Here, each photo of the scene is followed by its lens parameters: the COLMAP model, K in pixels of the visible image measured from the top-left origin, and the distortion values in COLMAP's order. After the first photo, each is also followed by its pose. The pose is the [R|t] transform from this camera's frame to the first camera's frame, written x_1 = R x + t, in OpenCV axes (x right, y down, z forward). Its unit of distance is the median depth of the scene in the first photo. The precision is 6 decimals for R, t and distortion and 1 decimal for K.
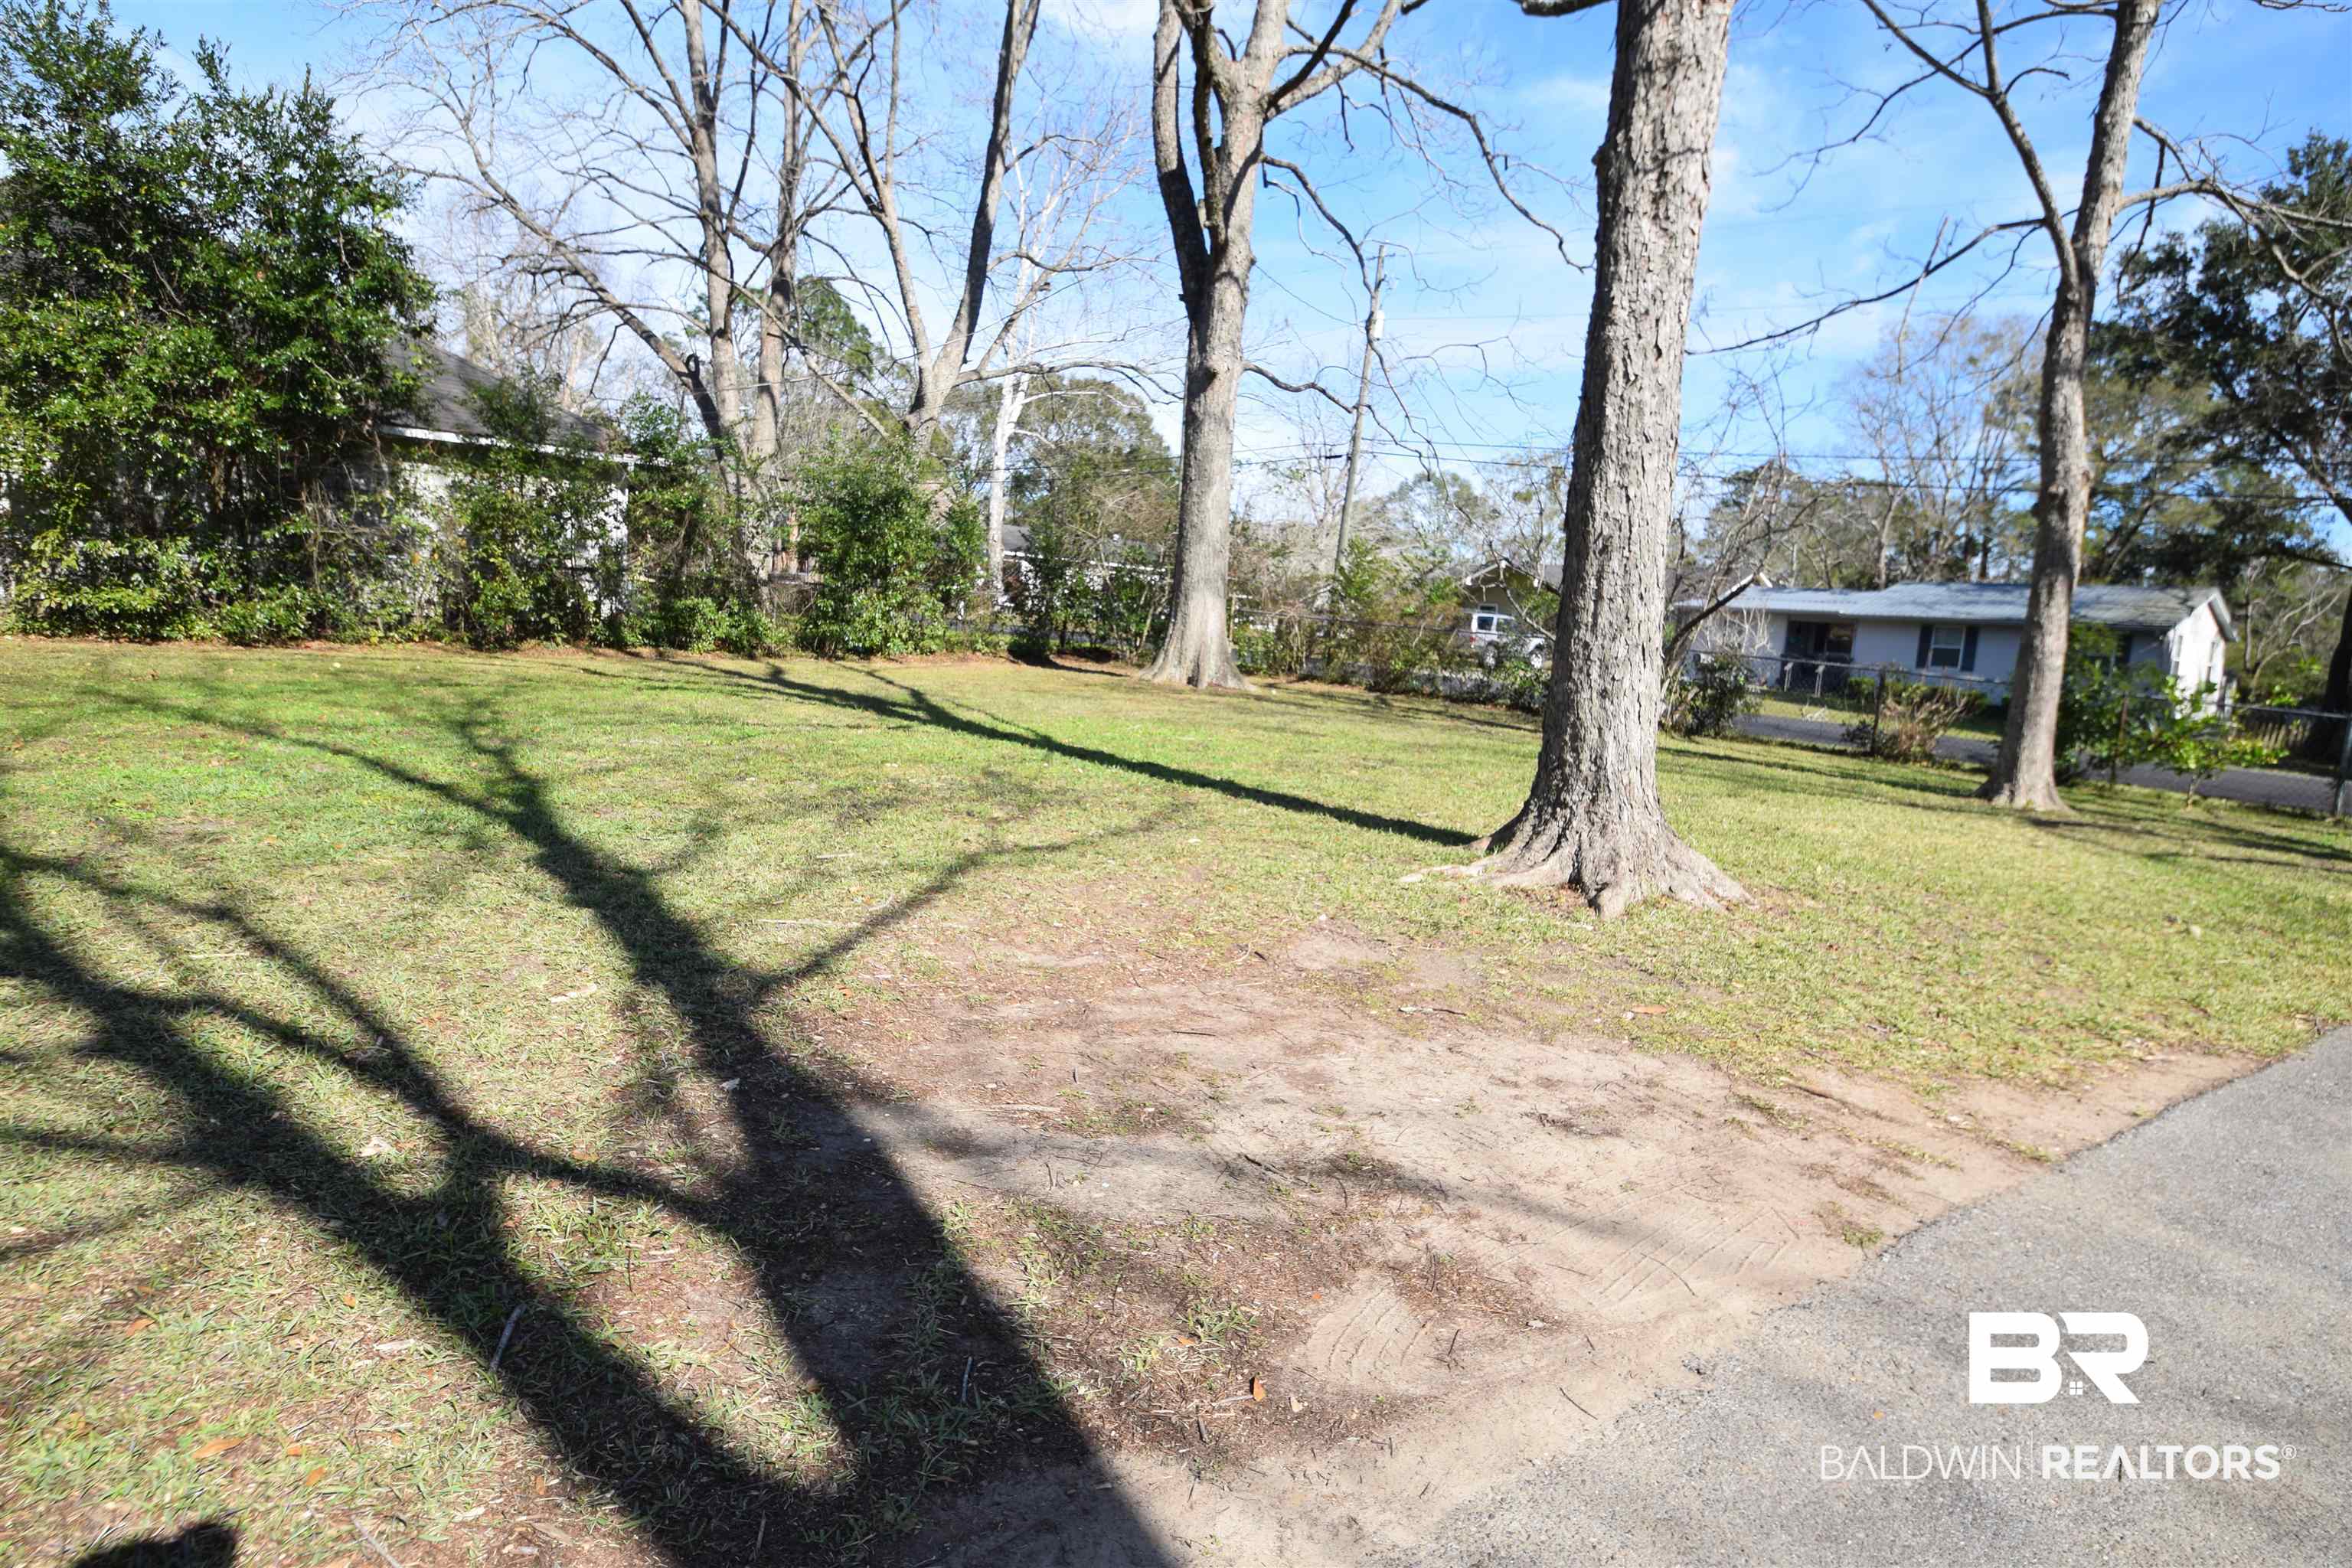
lens RADIAL K [[1335.4, 0, 1185.8], [0, 1335.4, 811.1], [0, 0, 1]] dist [-0.012446, -0.012773]
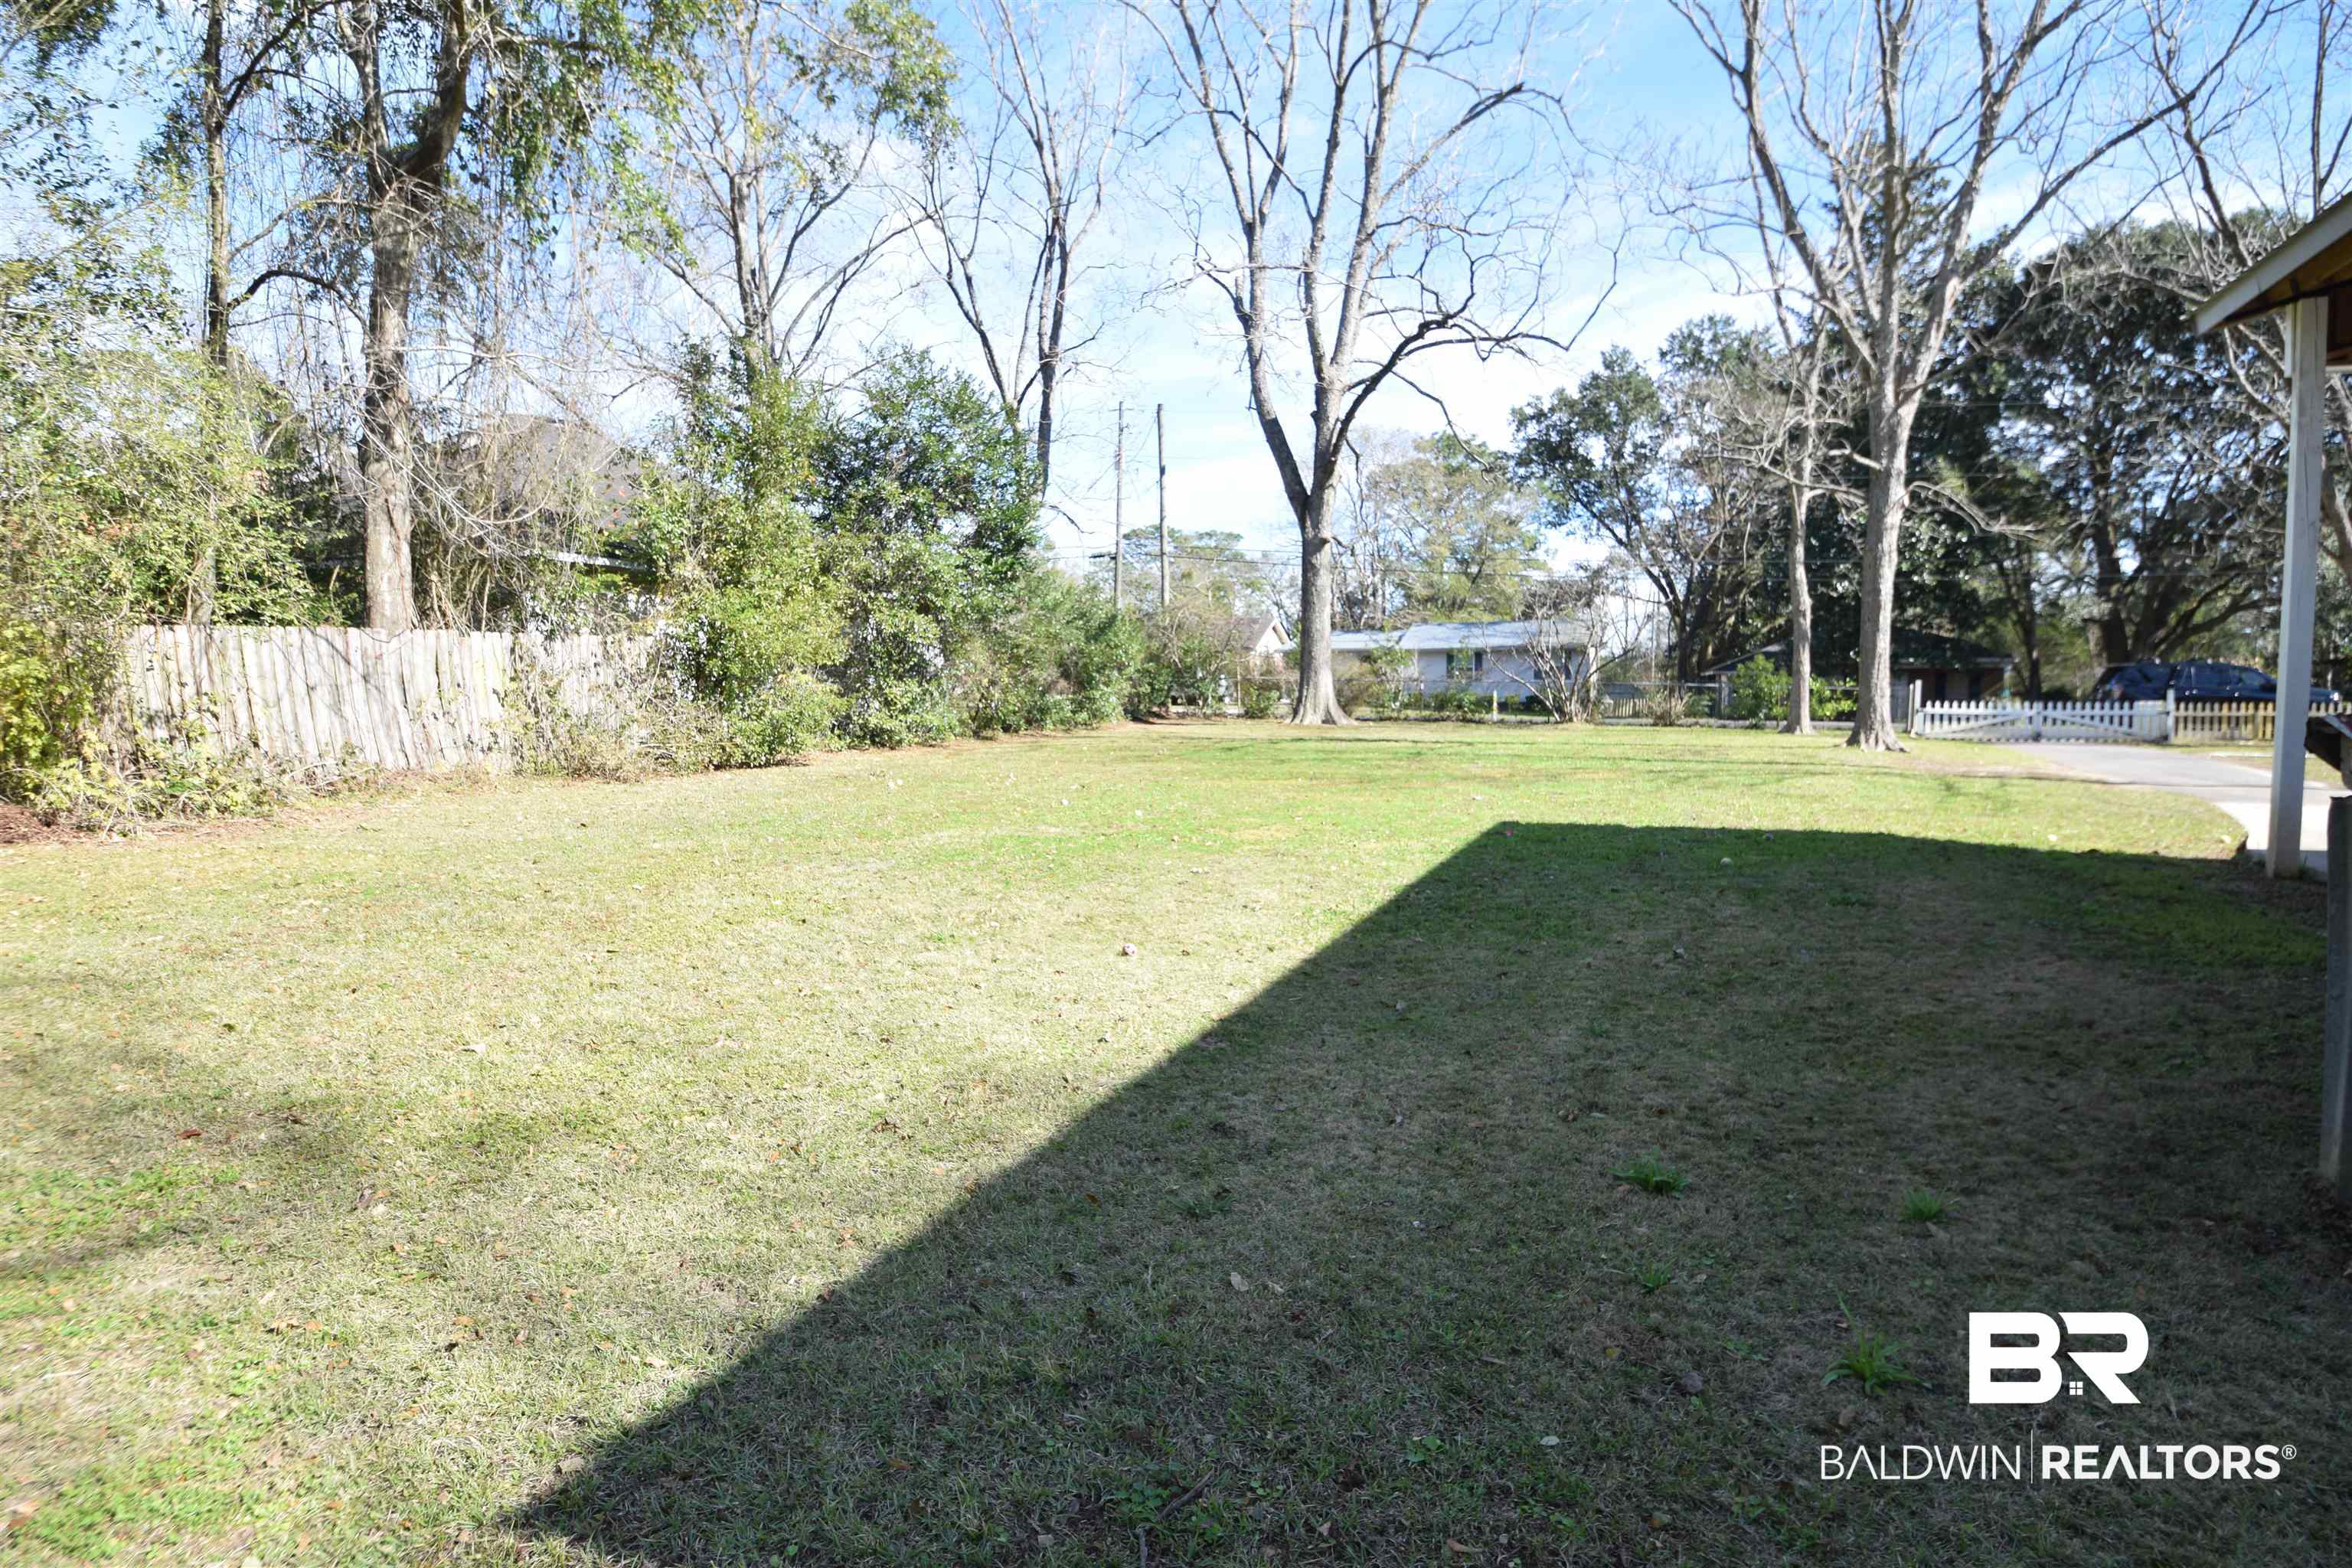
lens RADIAL K [[1335.4, 0, 1193.8], [0, 1335.4, 807.6], [0, 0, 1]] dist [-0.012446, -0.012773]
pose [[0.868606, -0.117693, 0.481323, -0.980765], [0.134370, 0.990931, -0.000184, -0.013174], [-0.476936, 0.064836, 0.876543, -0.392229]]
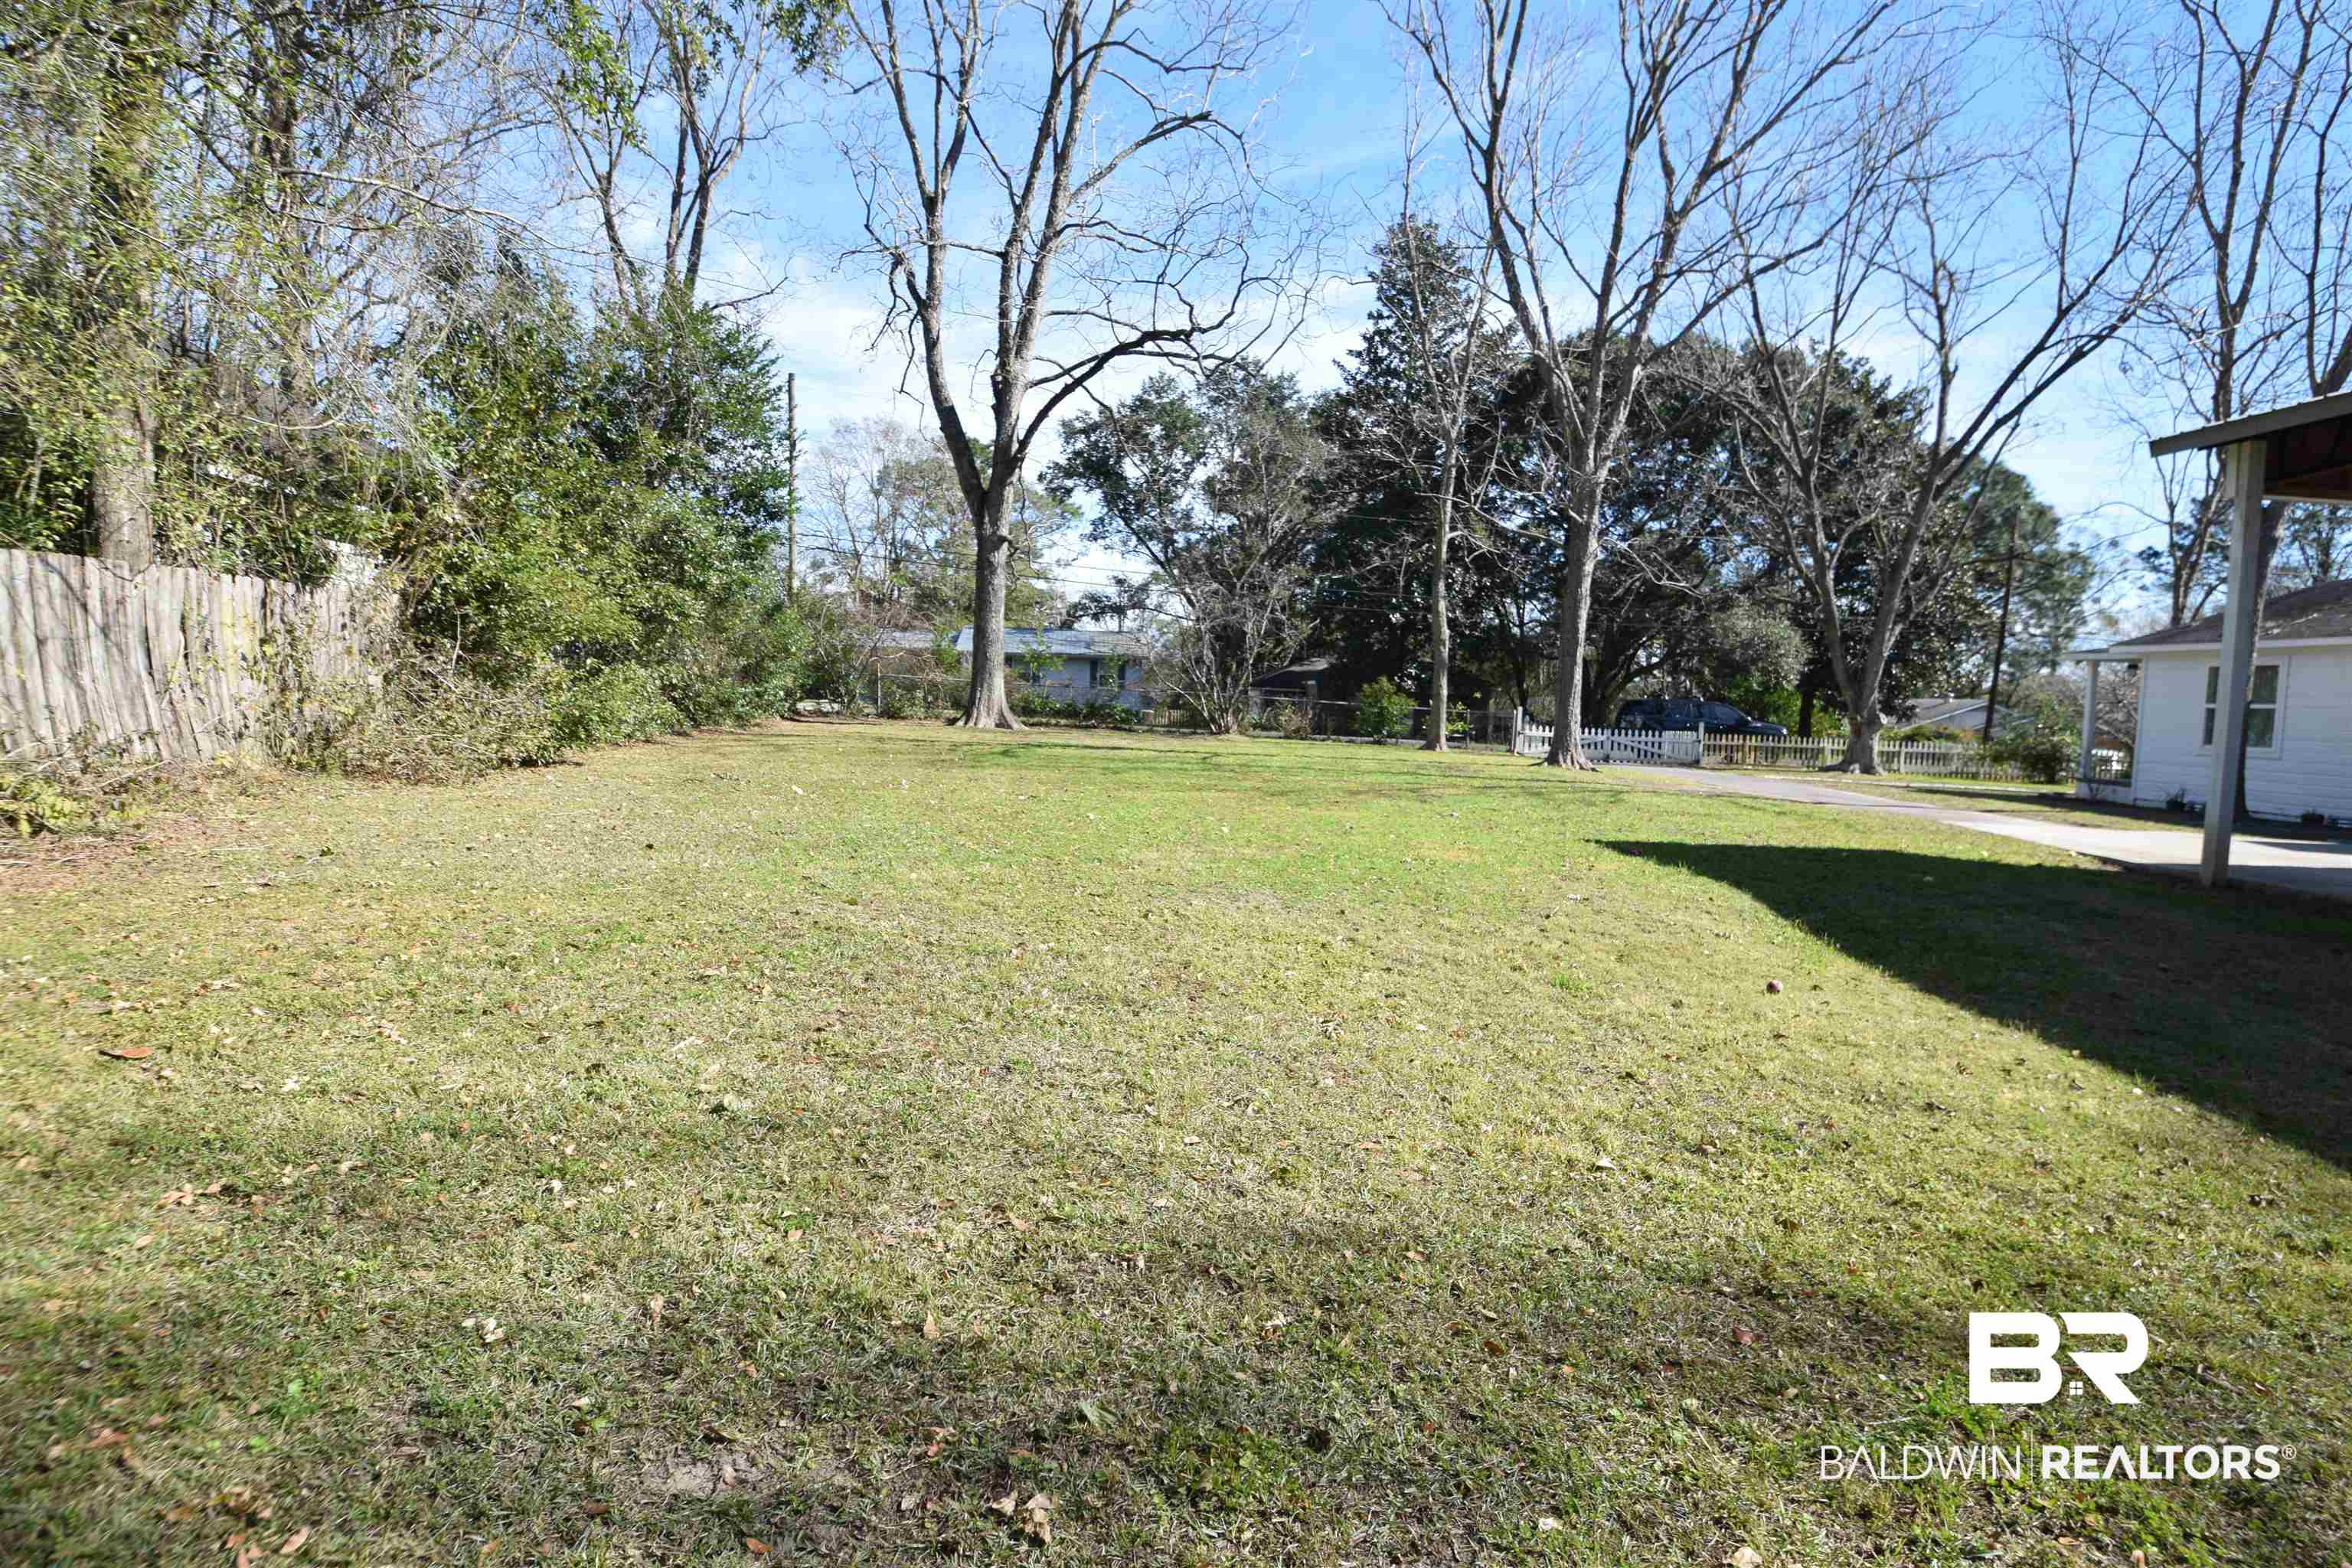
lens RADIAL K [[1330.9, 0, 1199.7], [0, 1330.9, 806.9], [0, 0, 1]] dist [-0.012216, -0.012826]
pose [[0.598879, -0.110738, 0.793146, -1.171416], [0.115291, 0.991998, 0.051448, -0.055864], [-0.792497, 0.060632, 0.606855, -0.172096]]
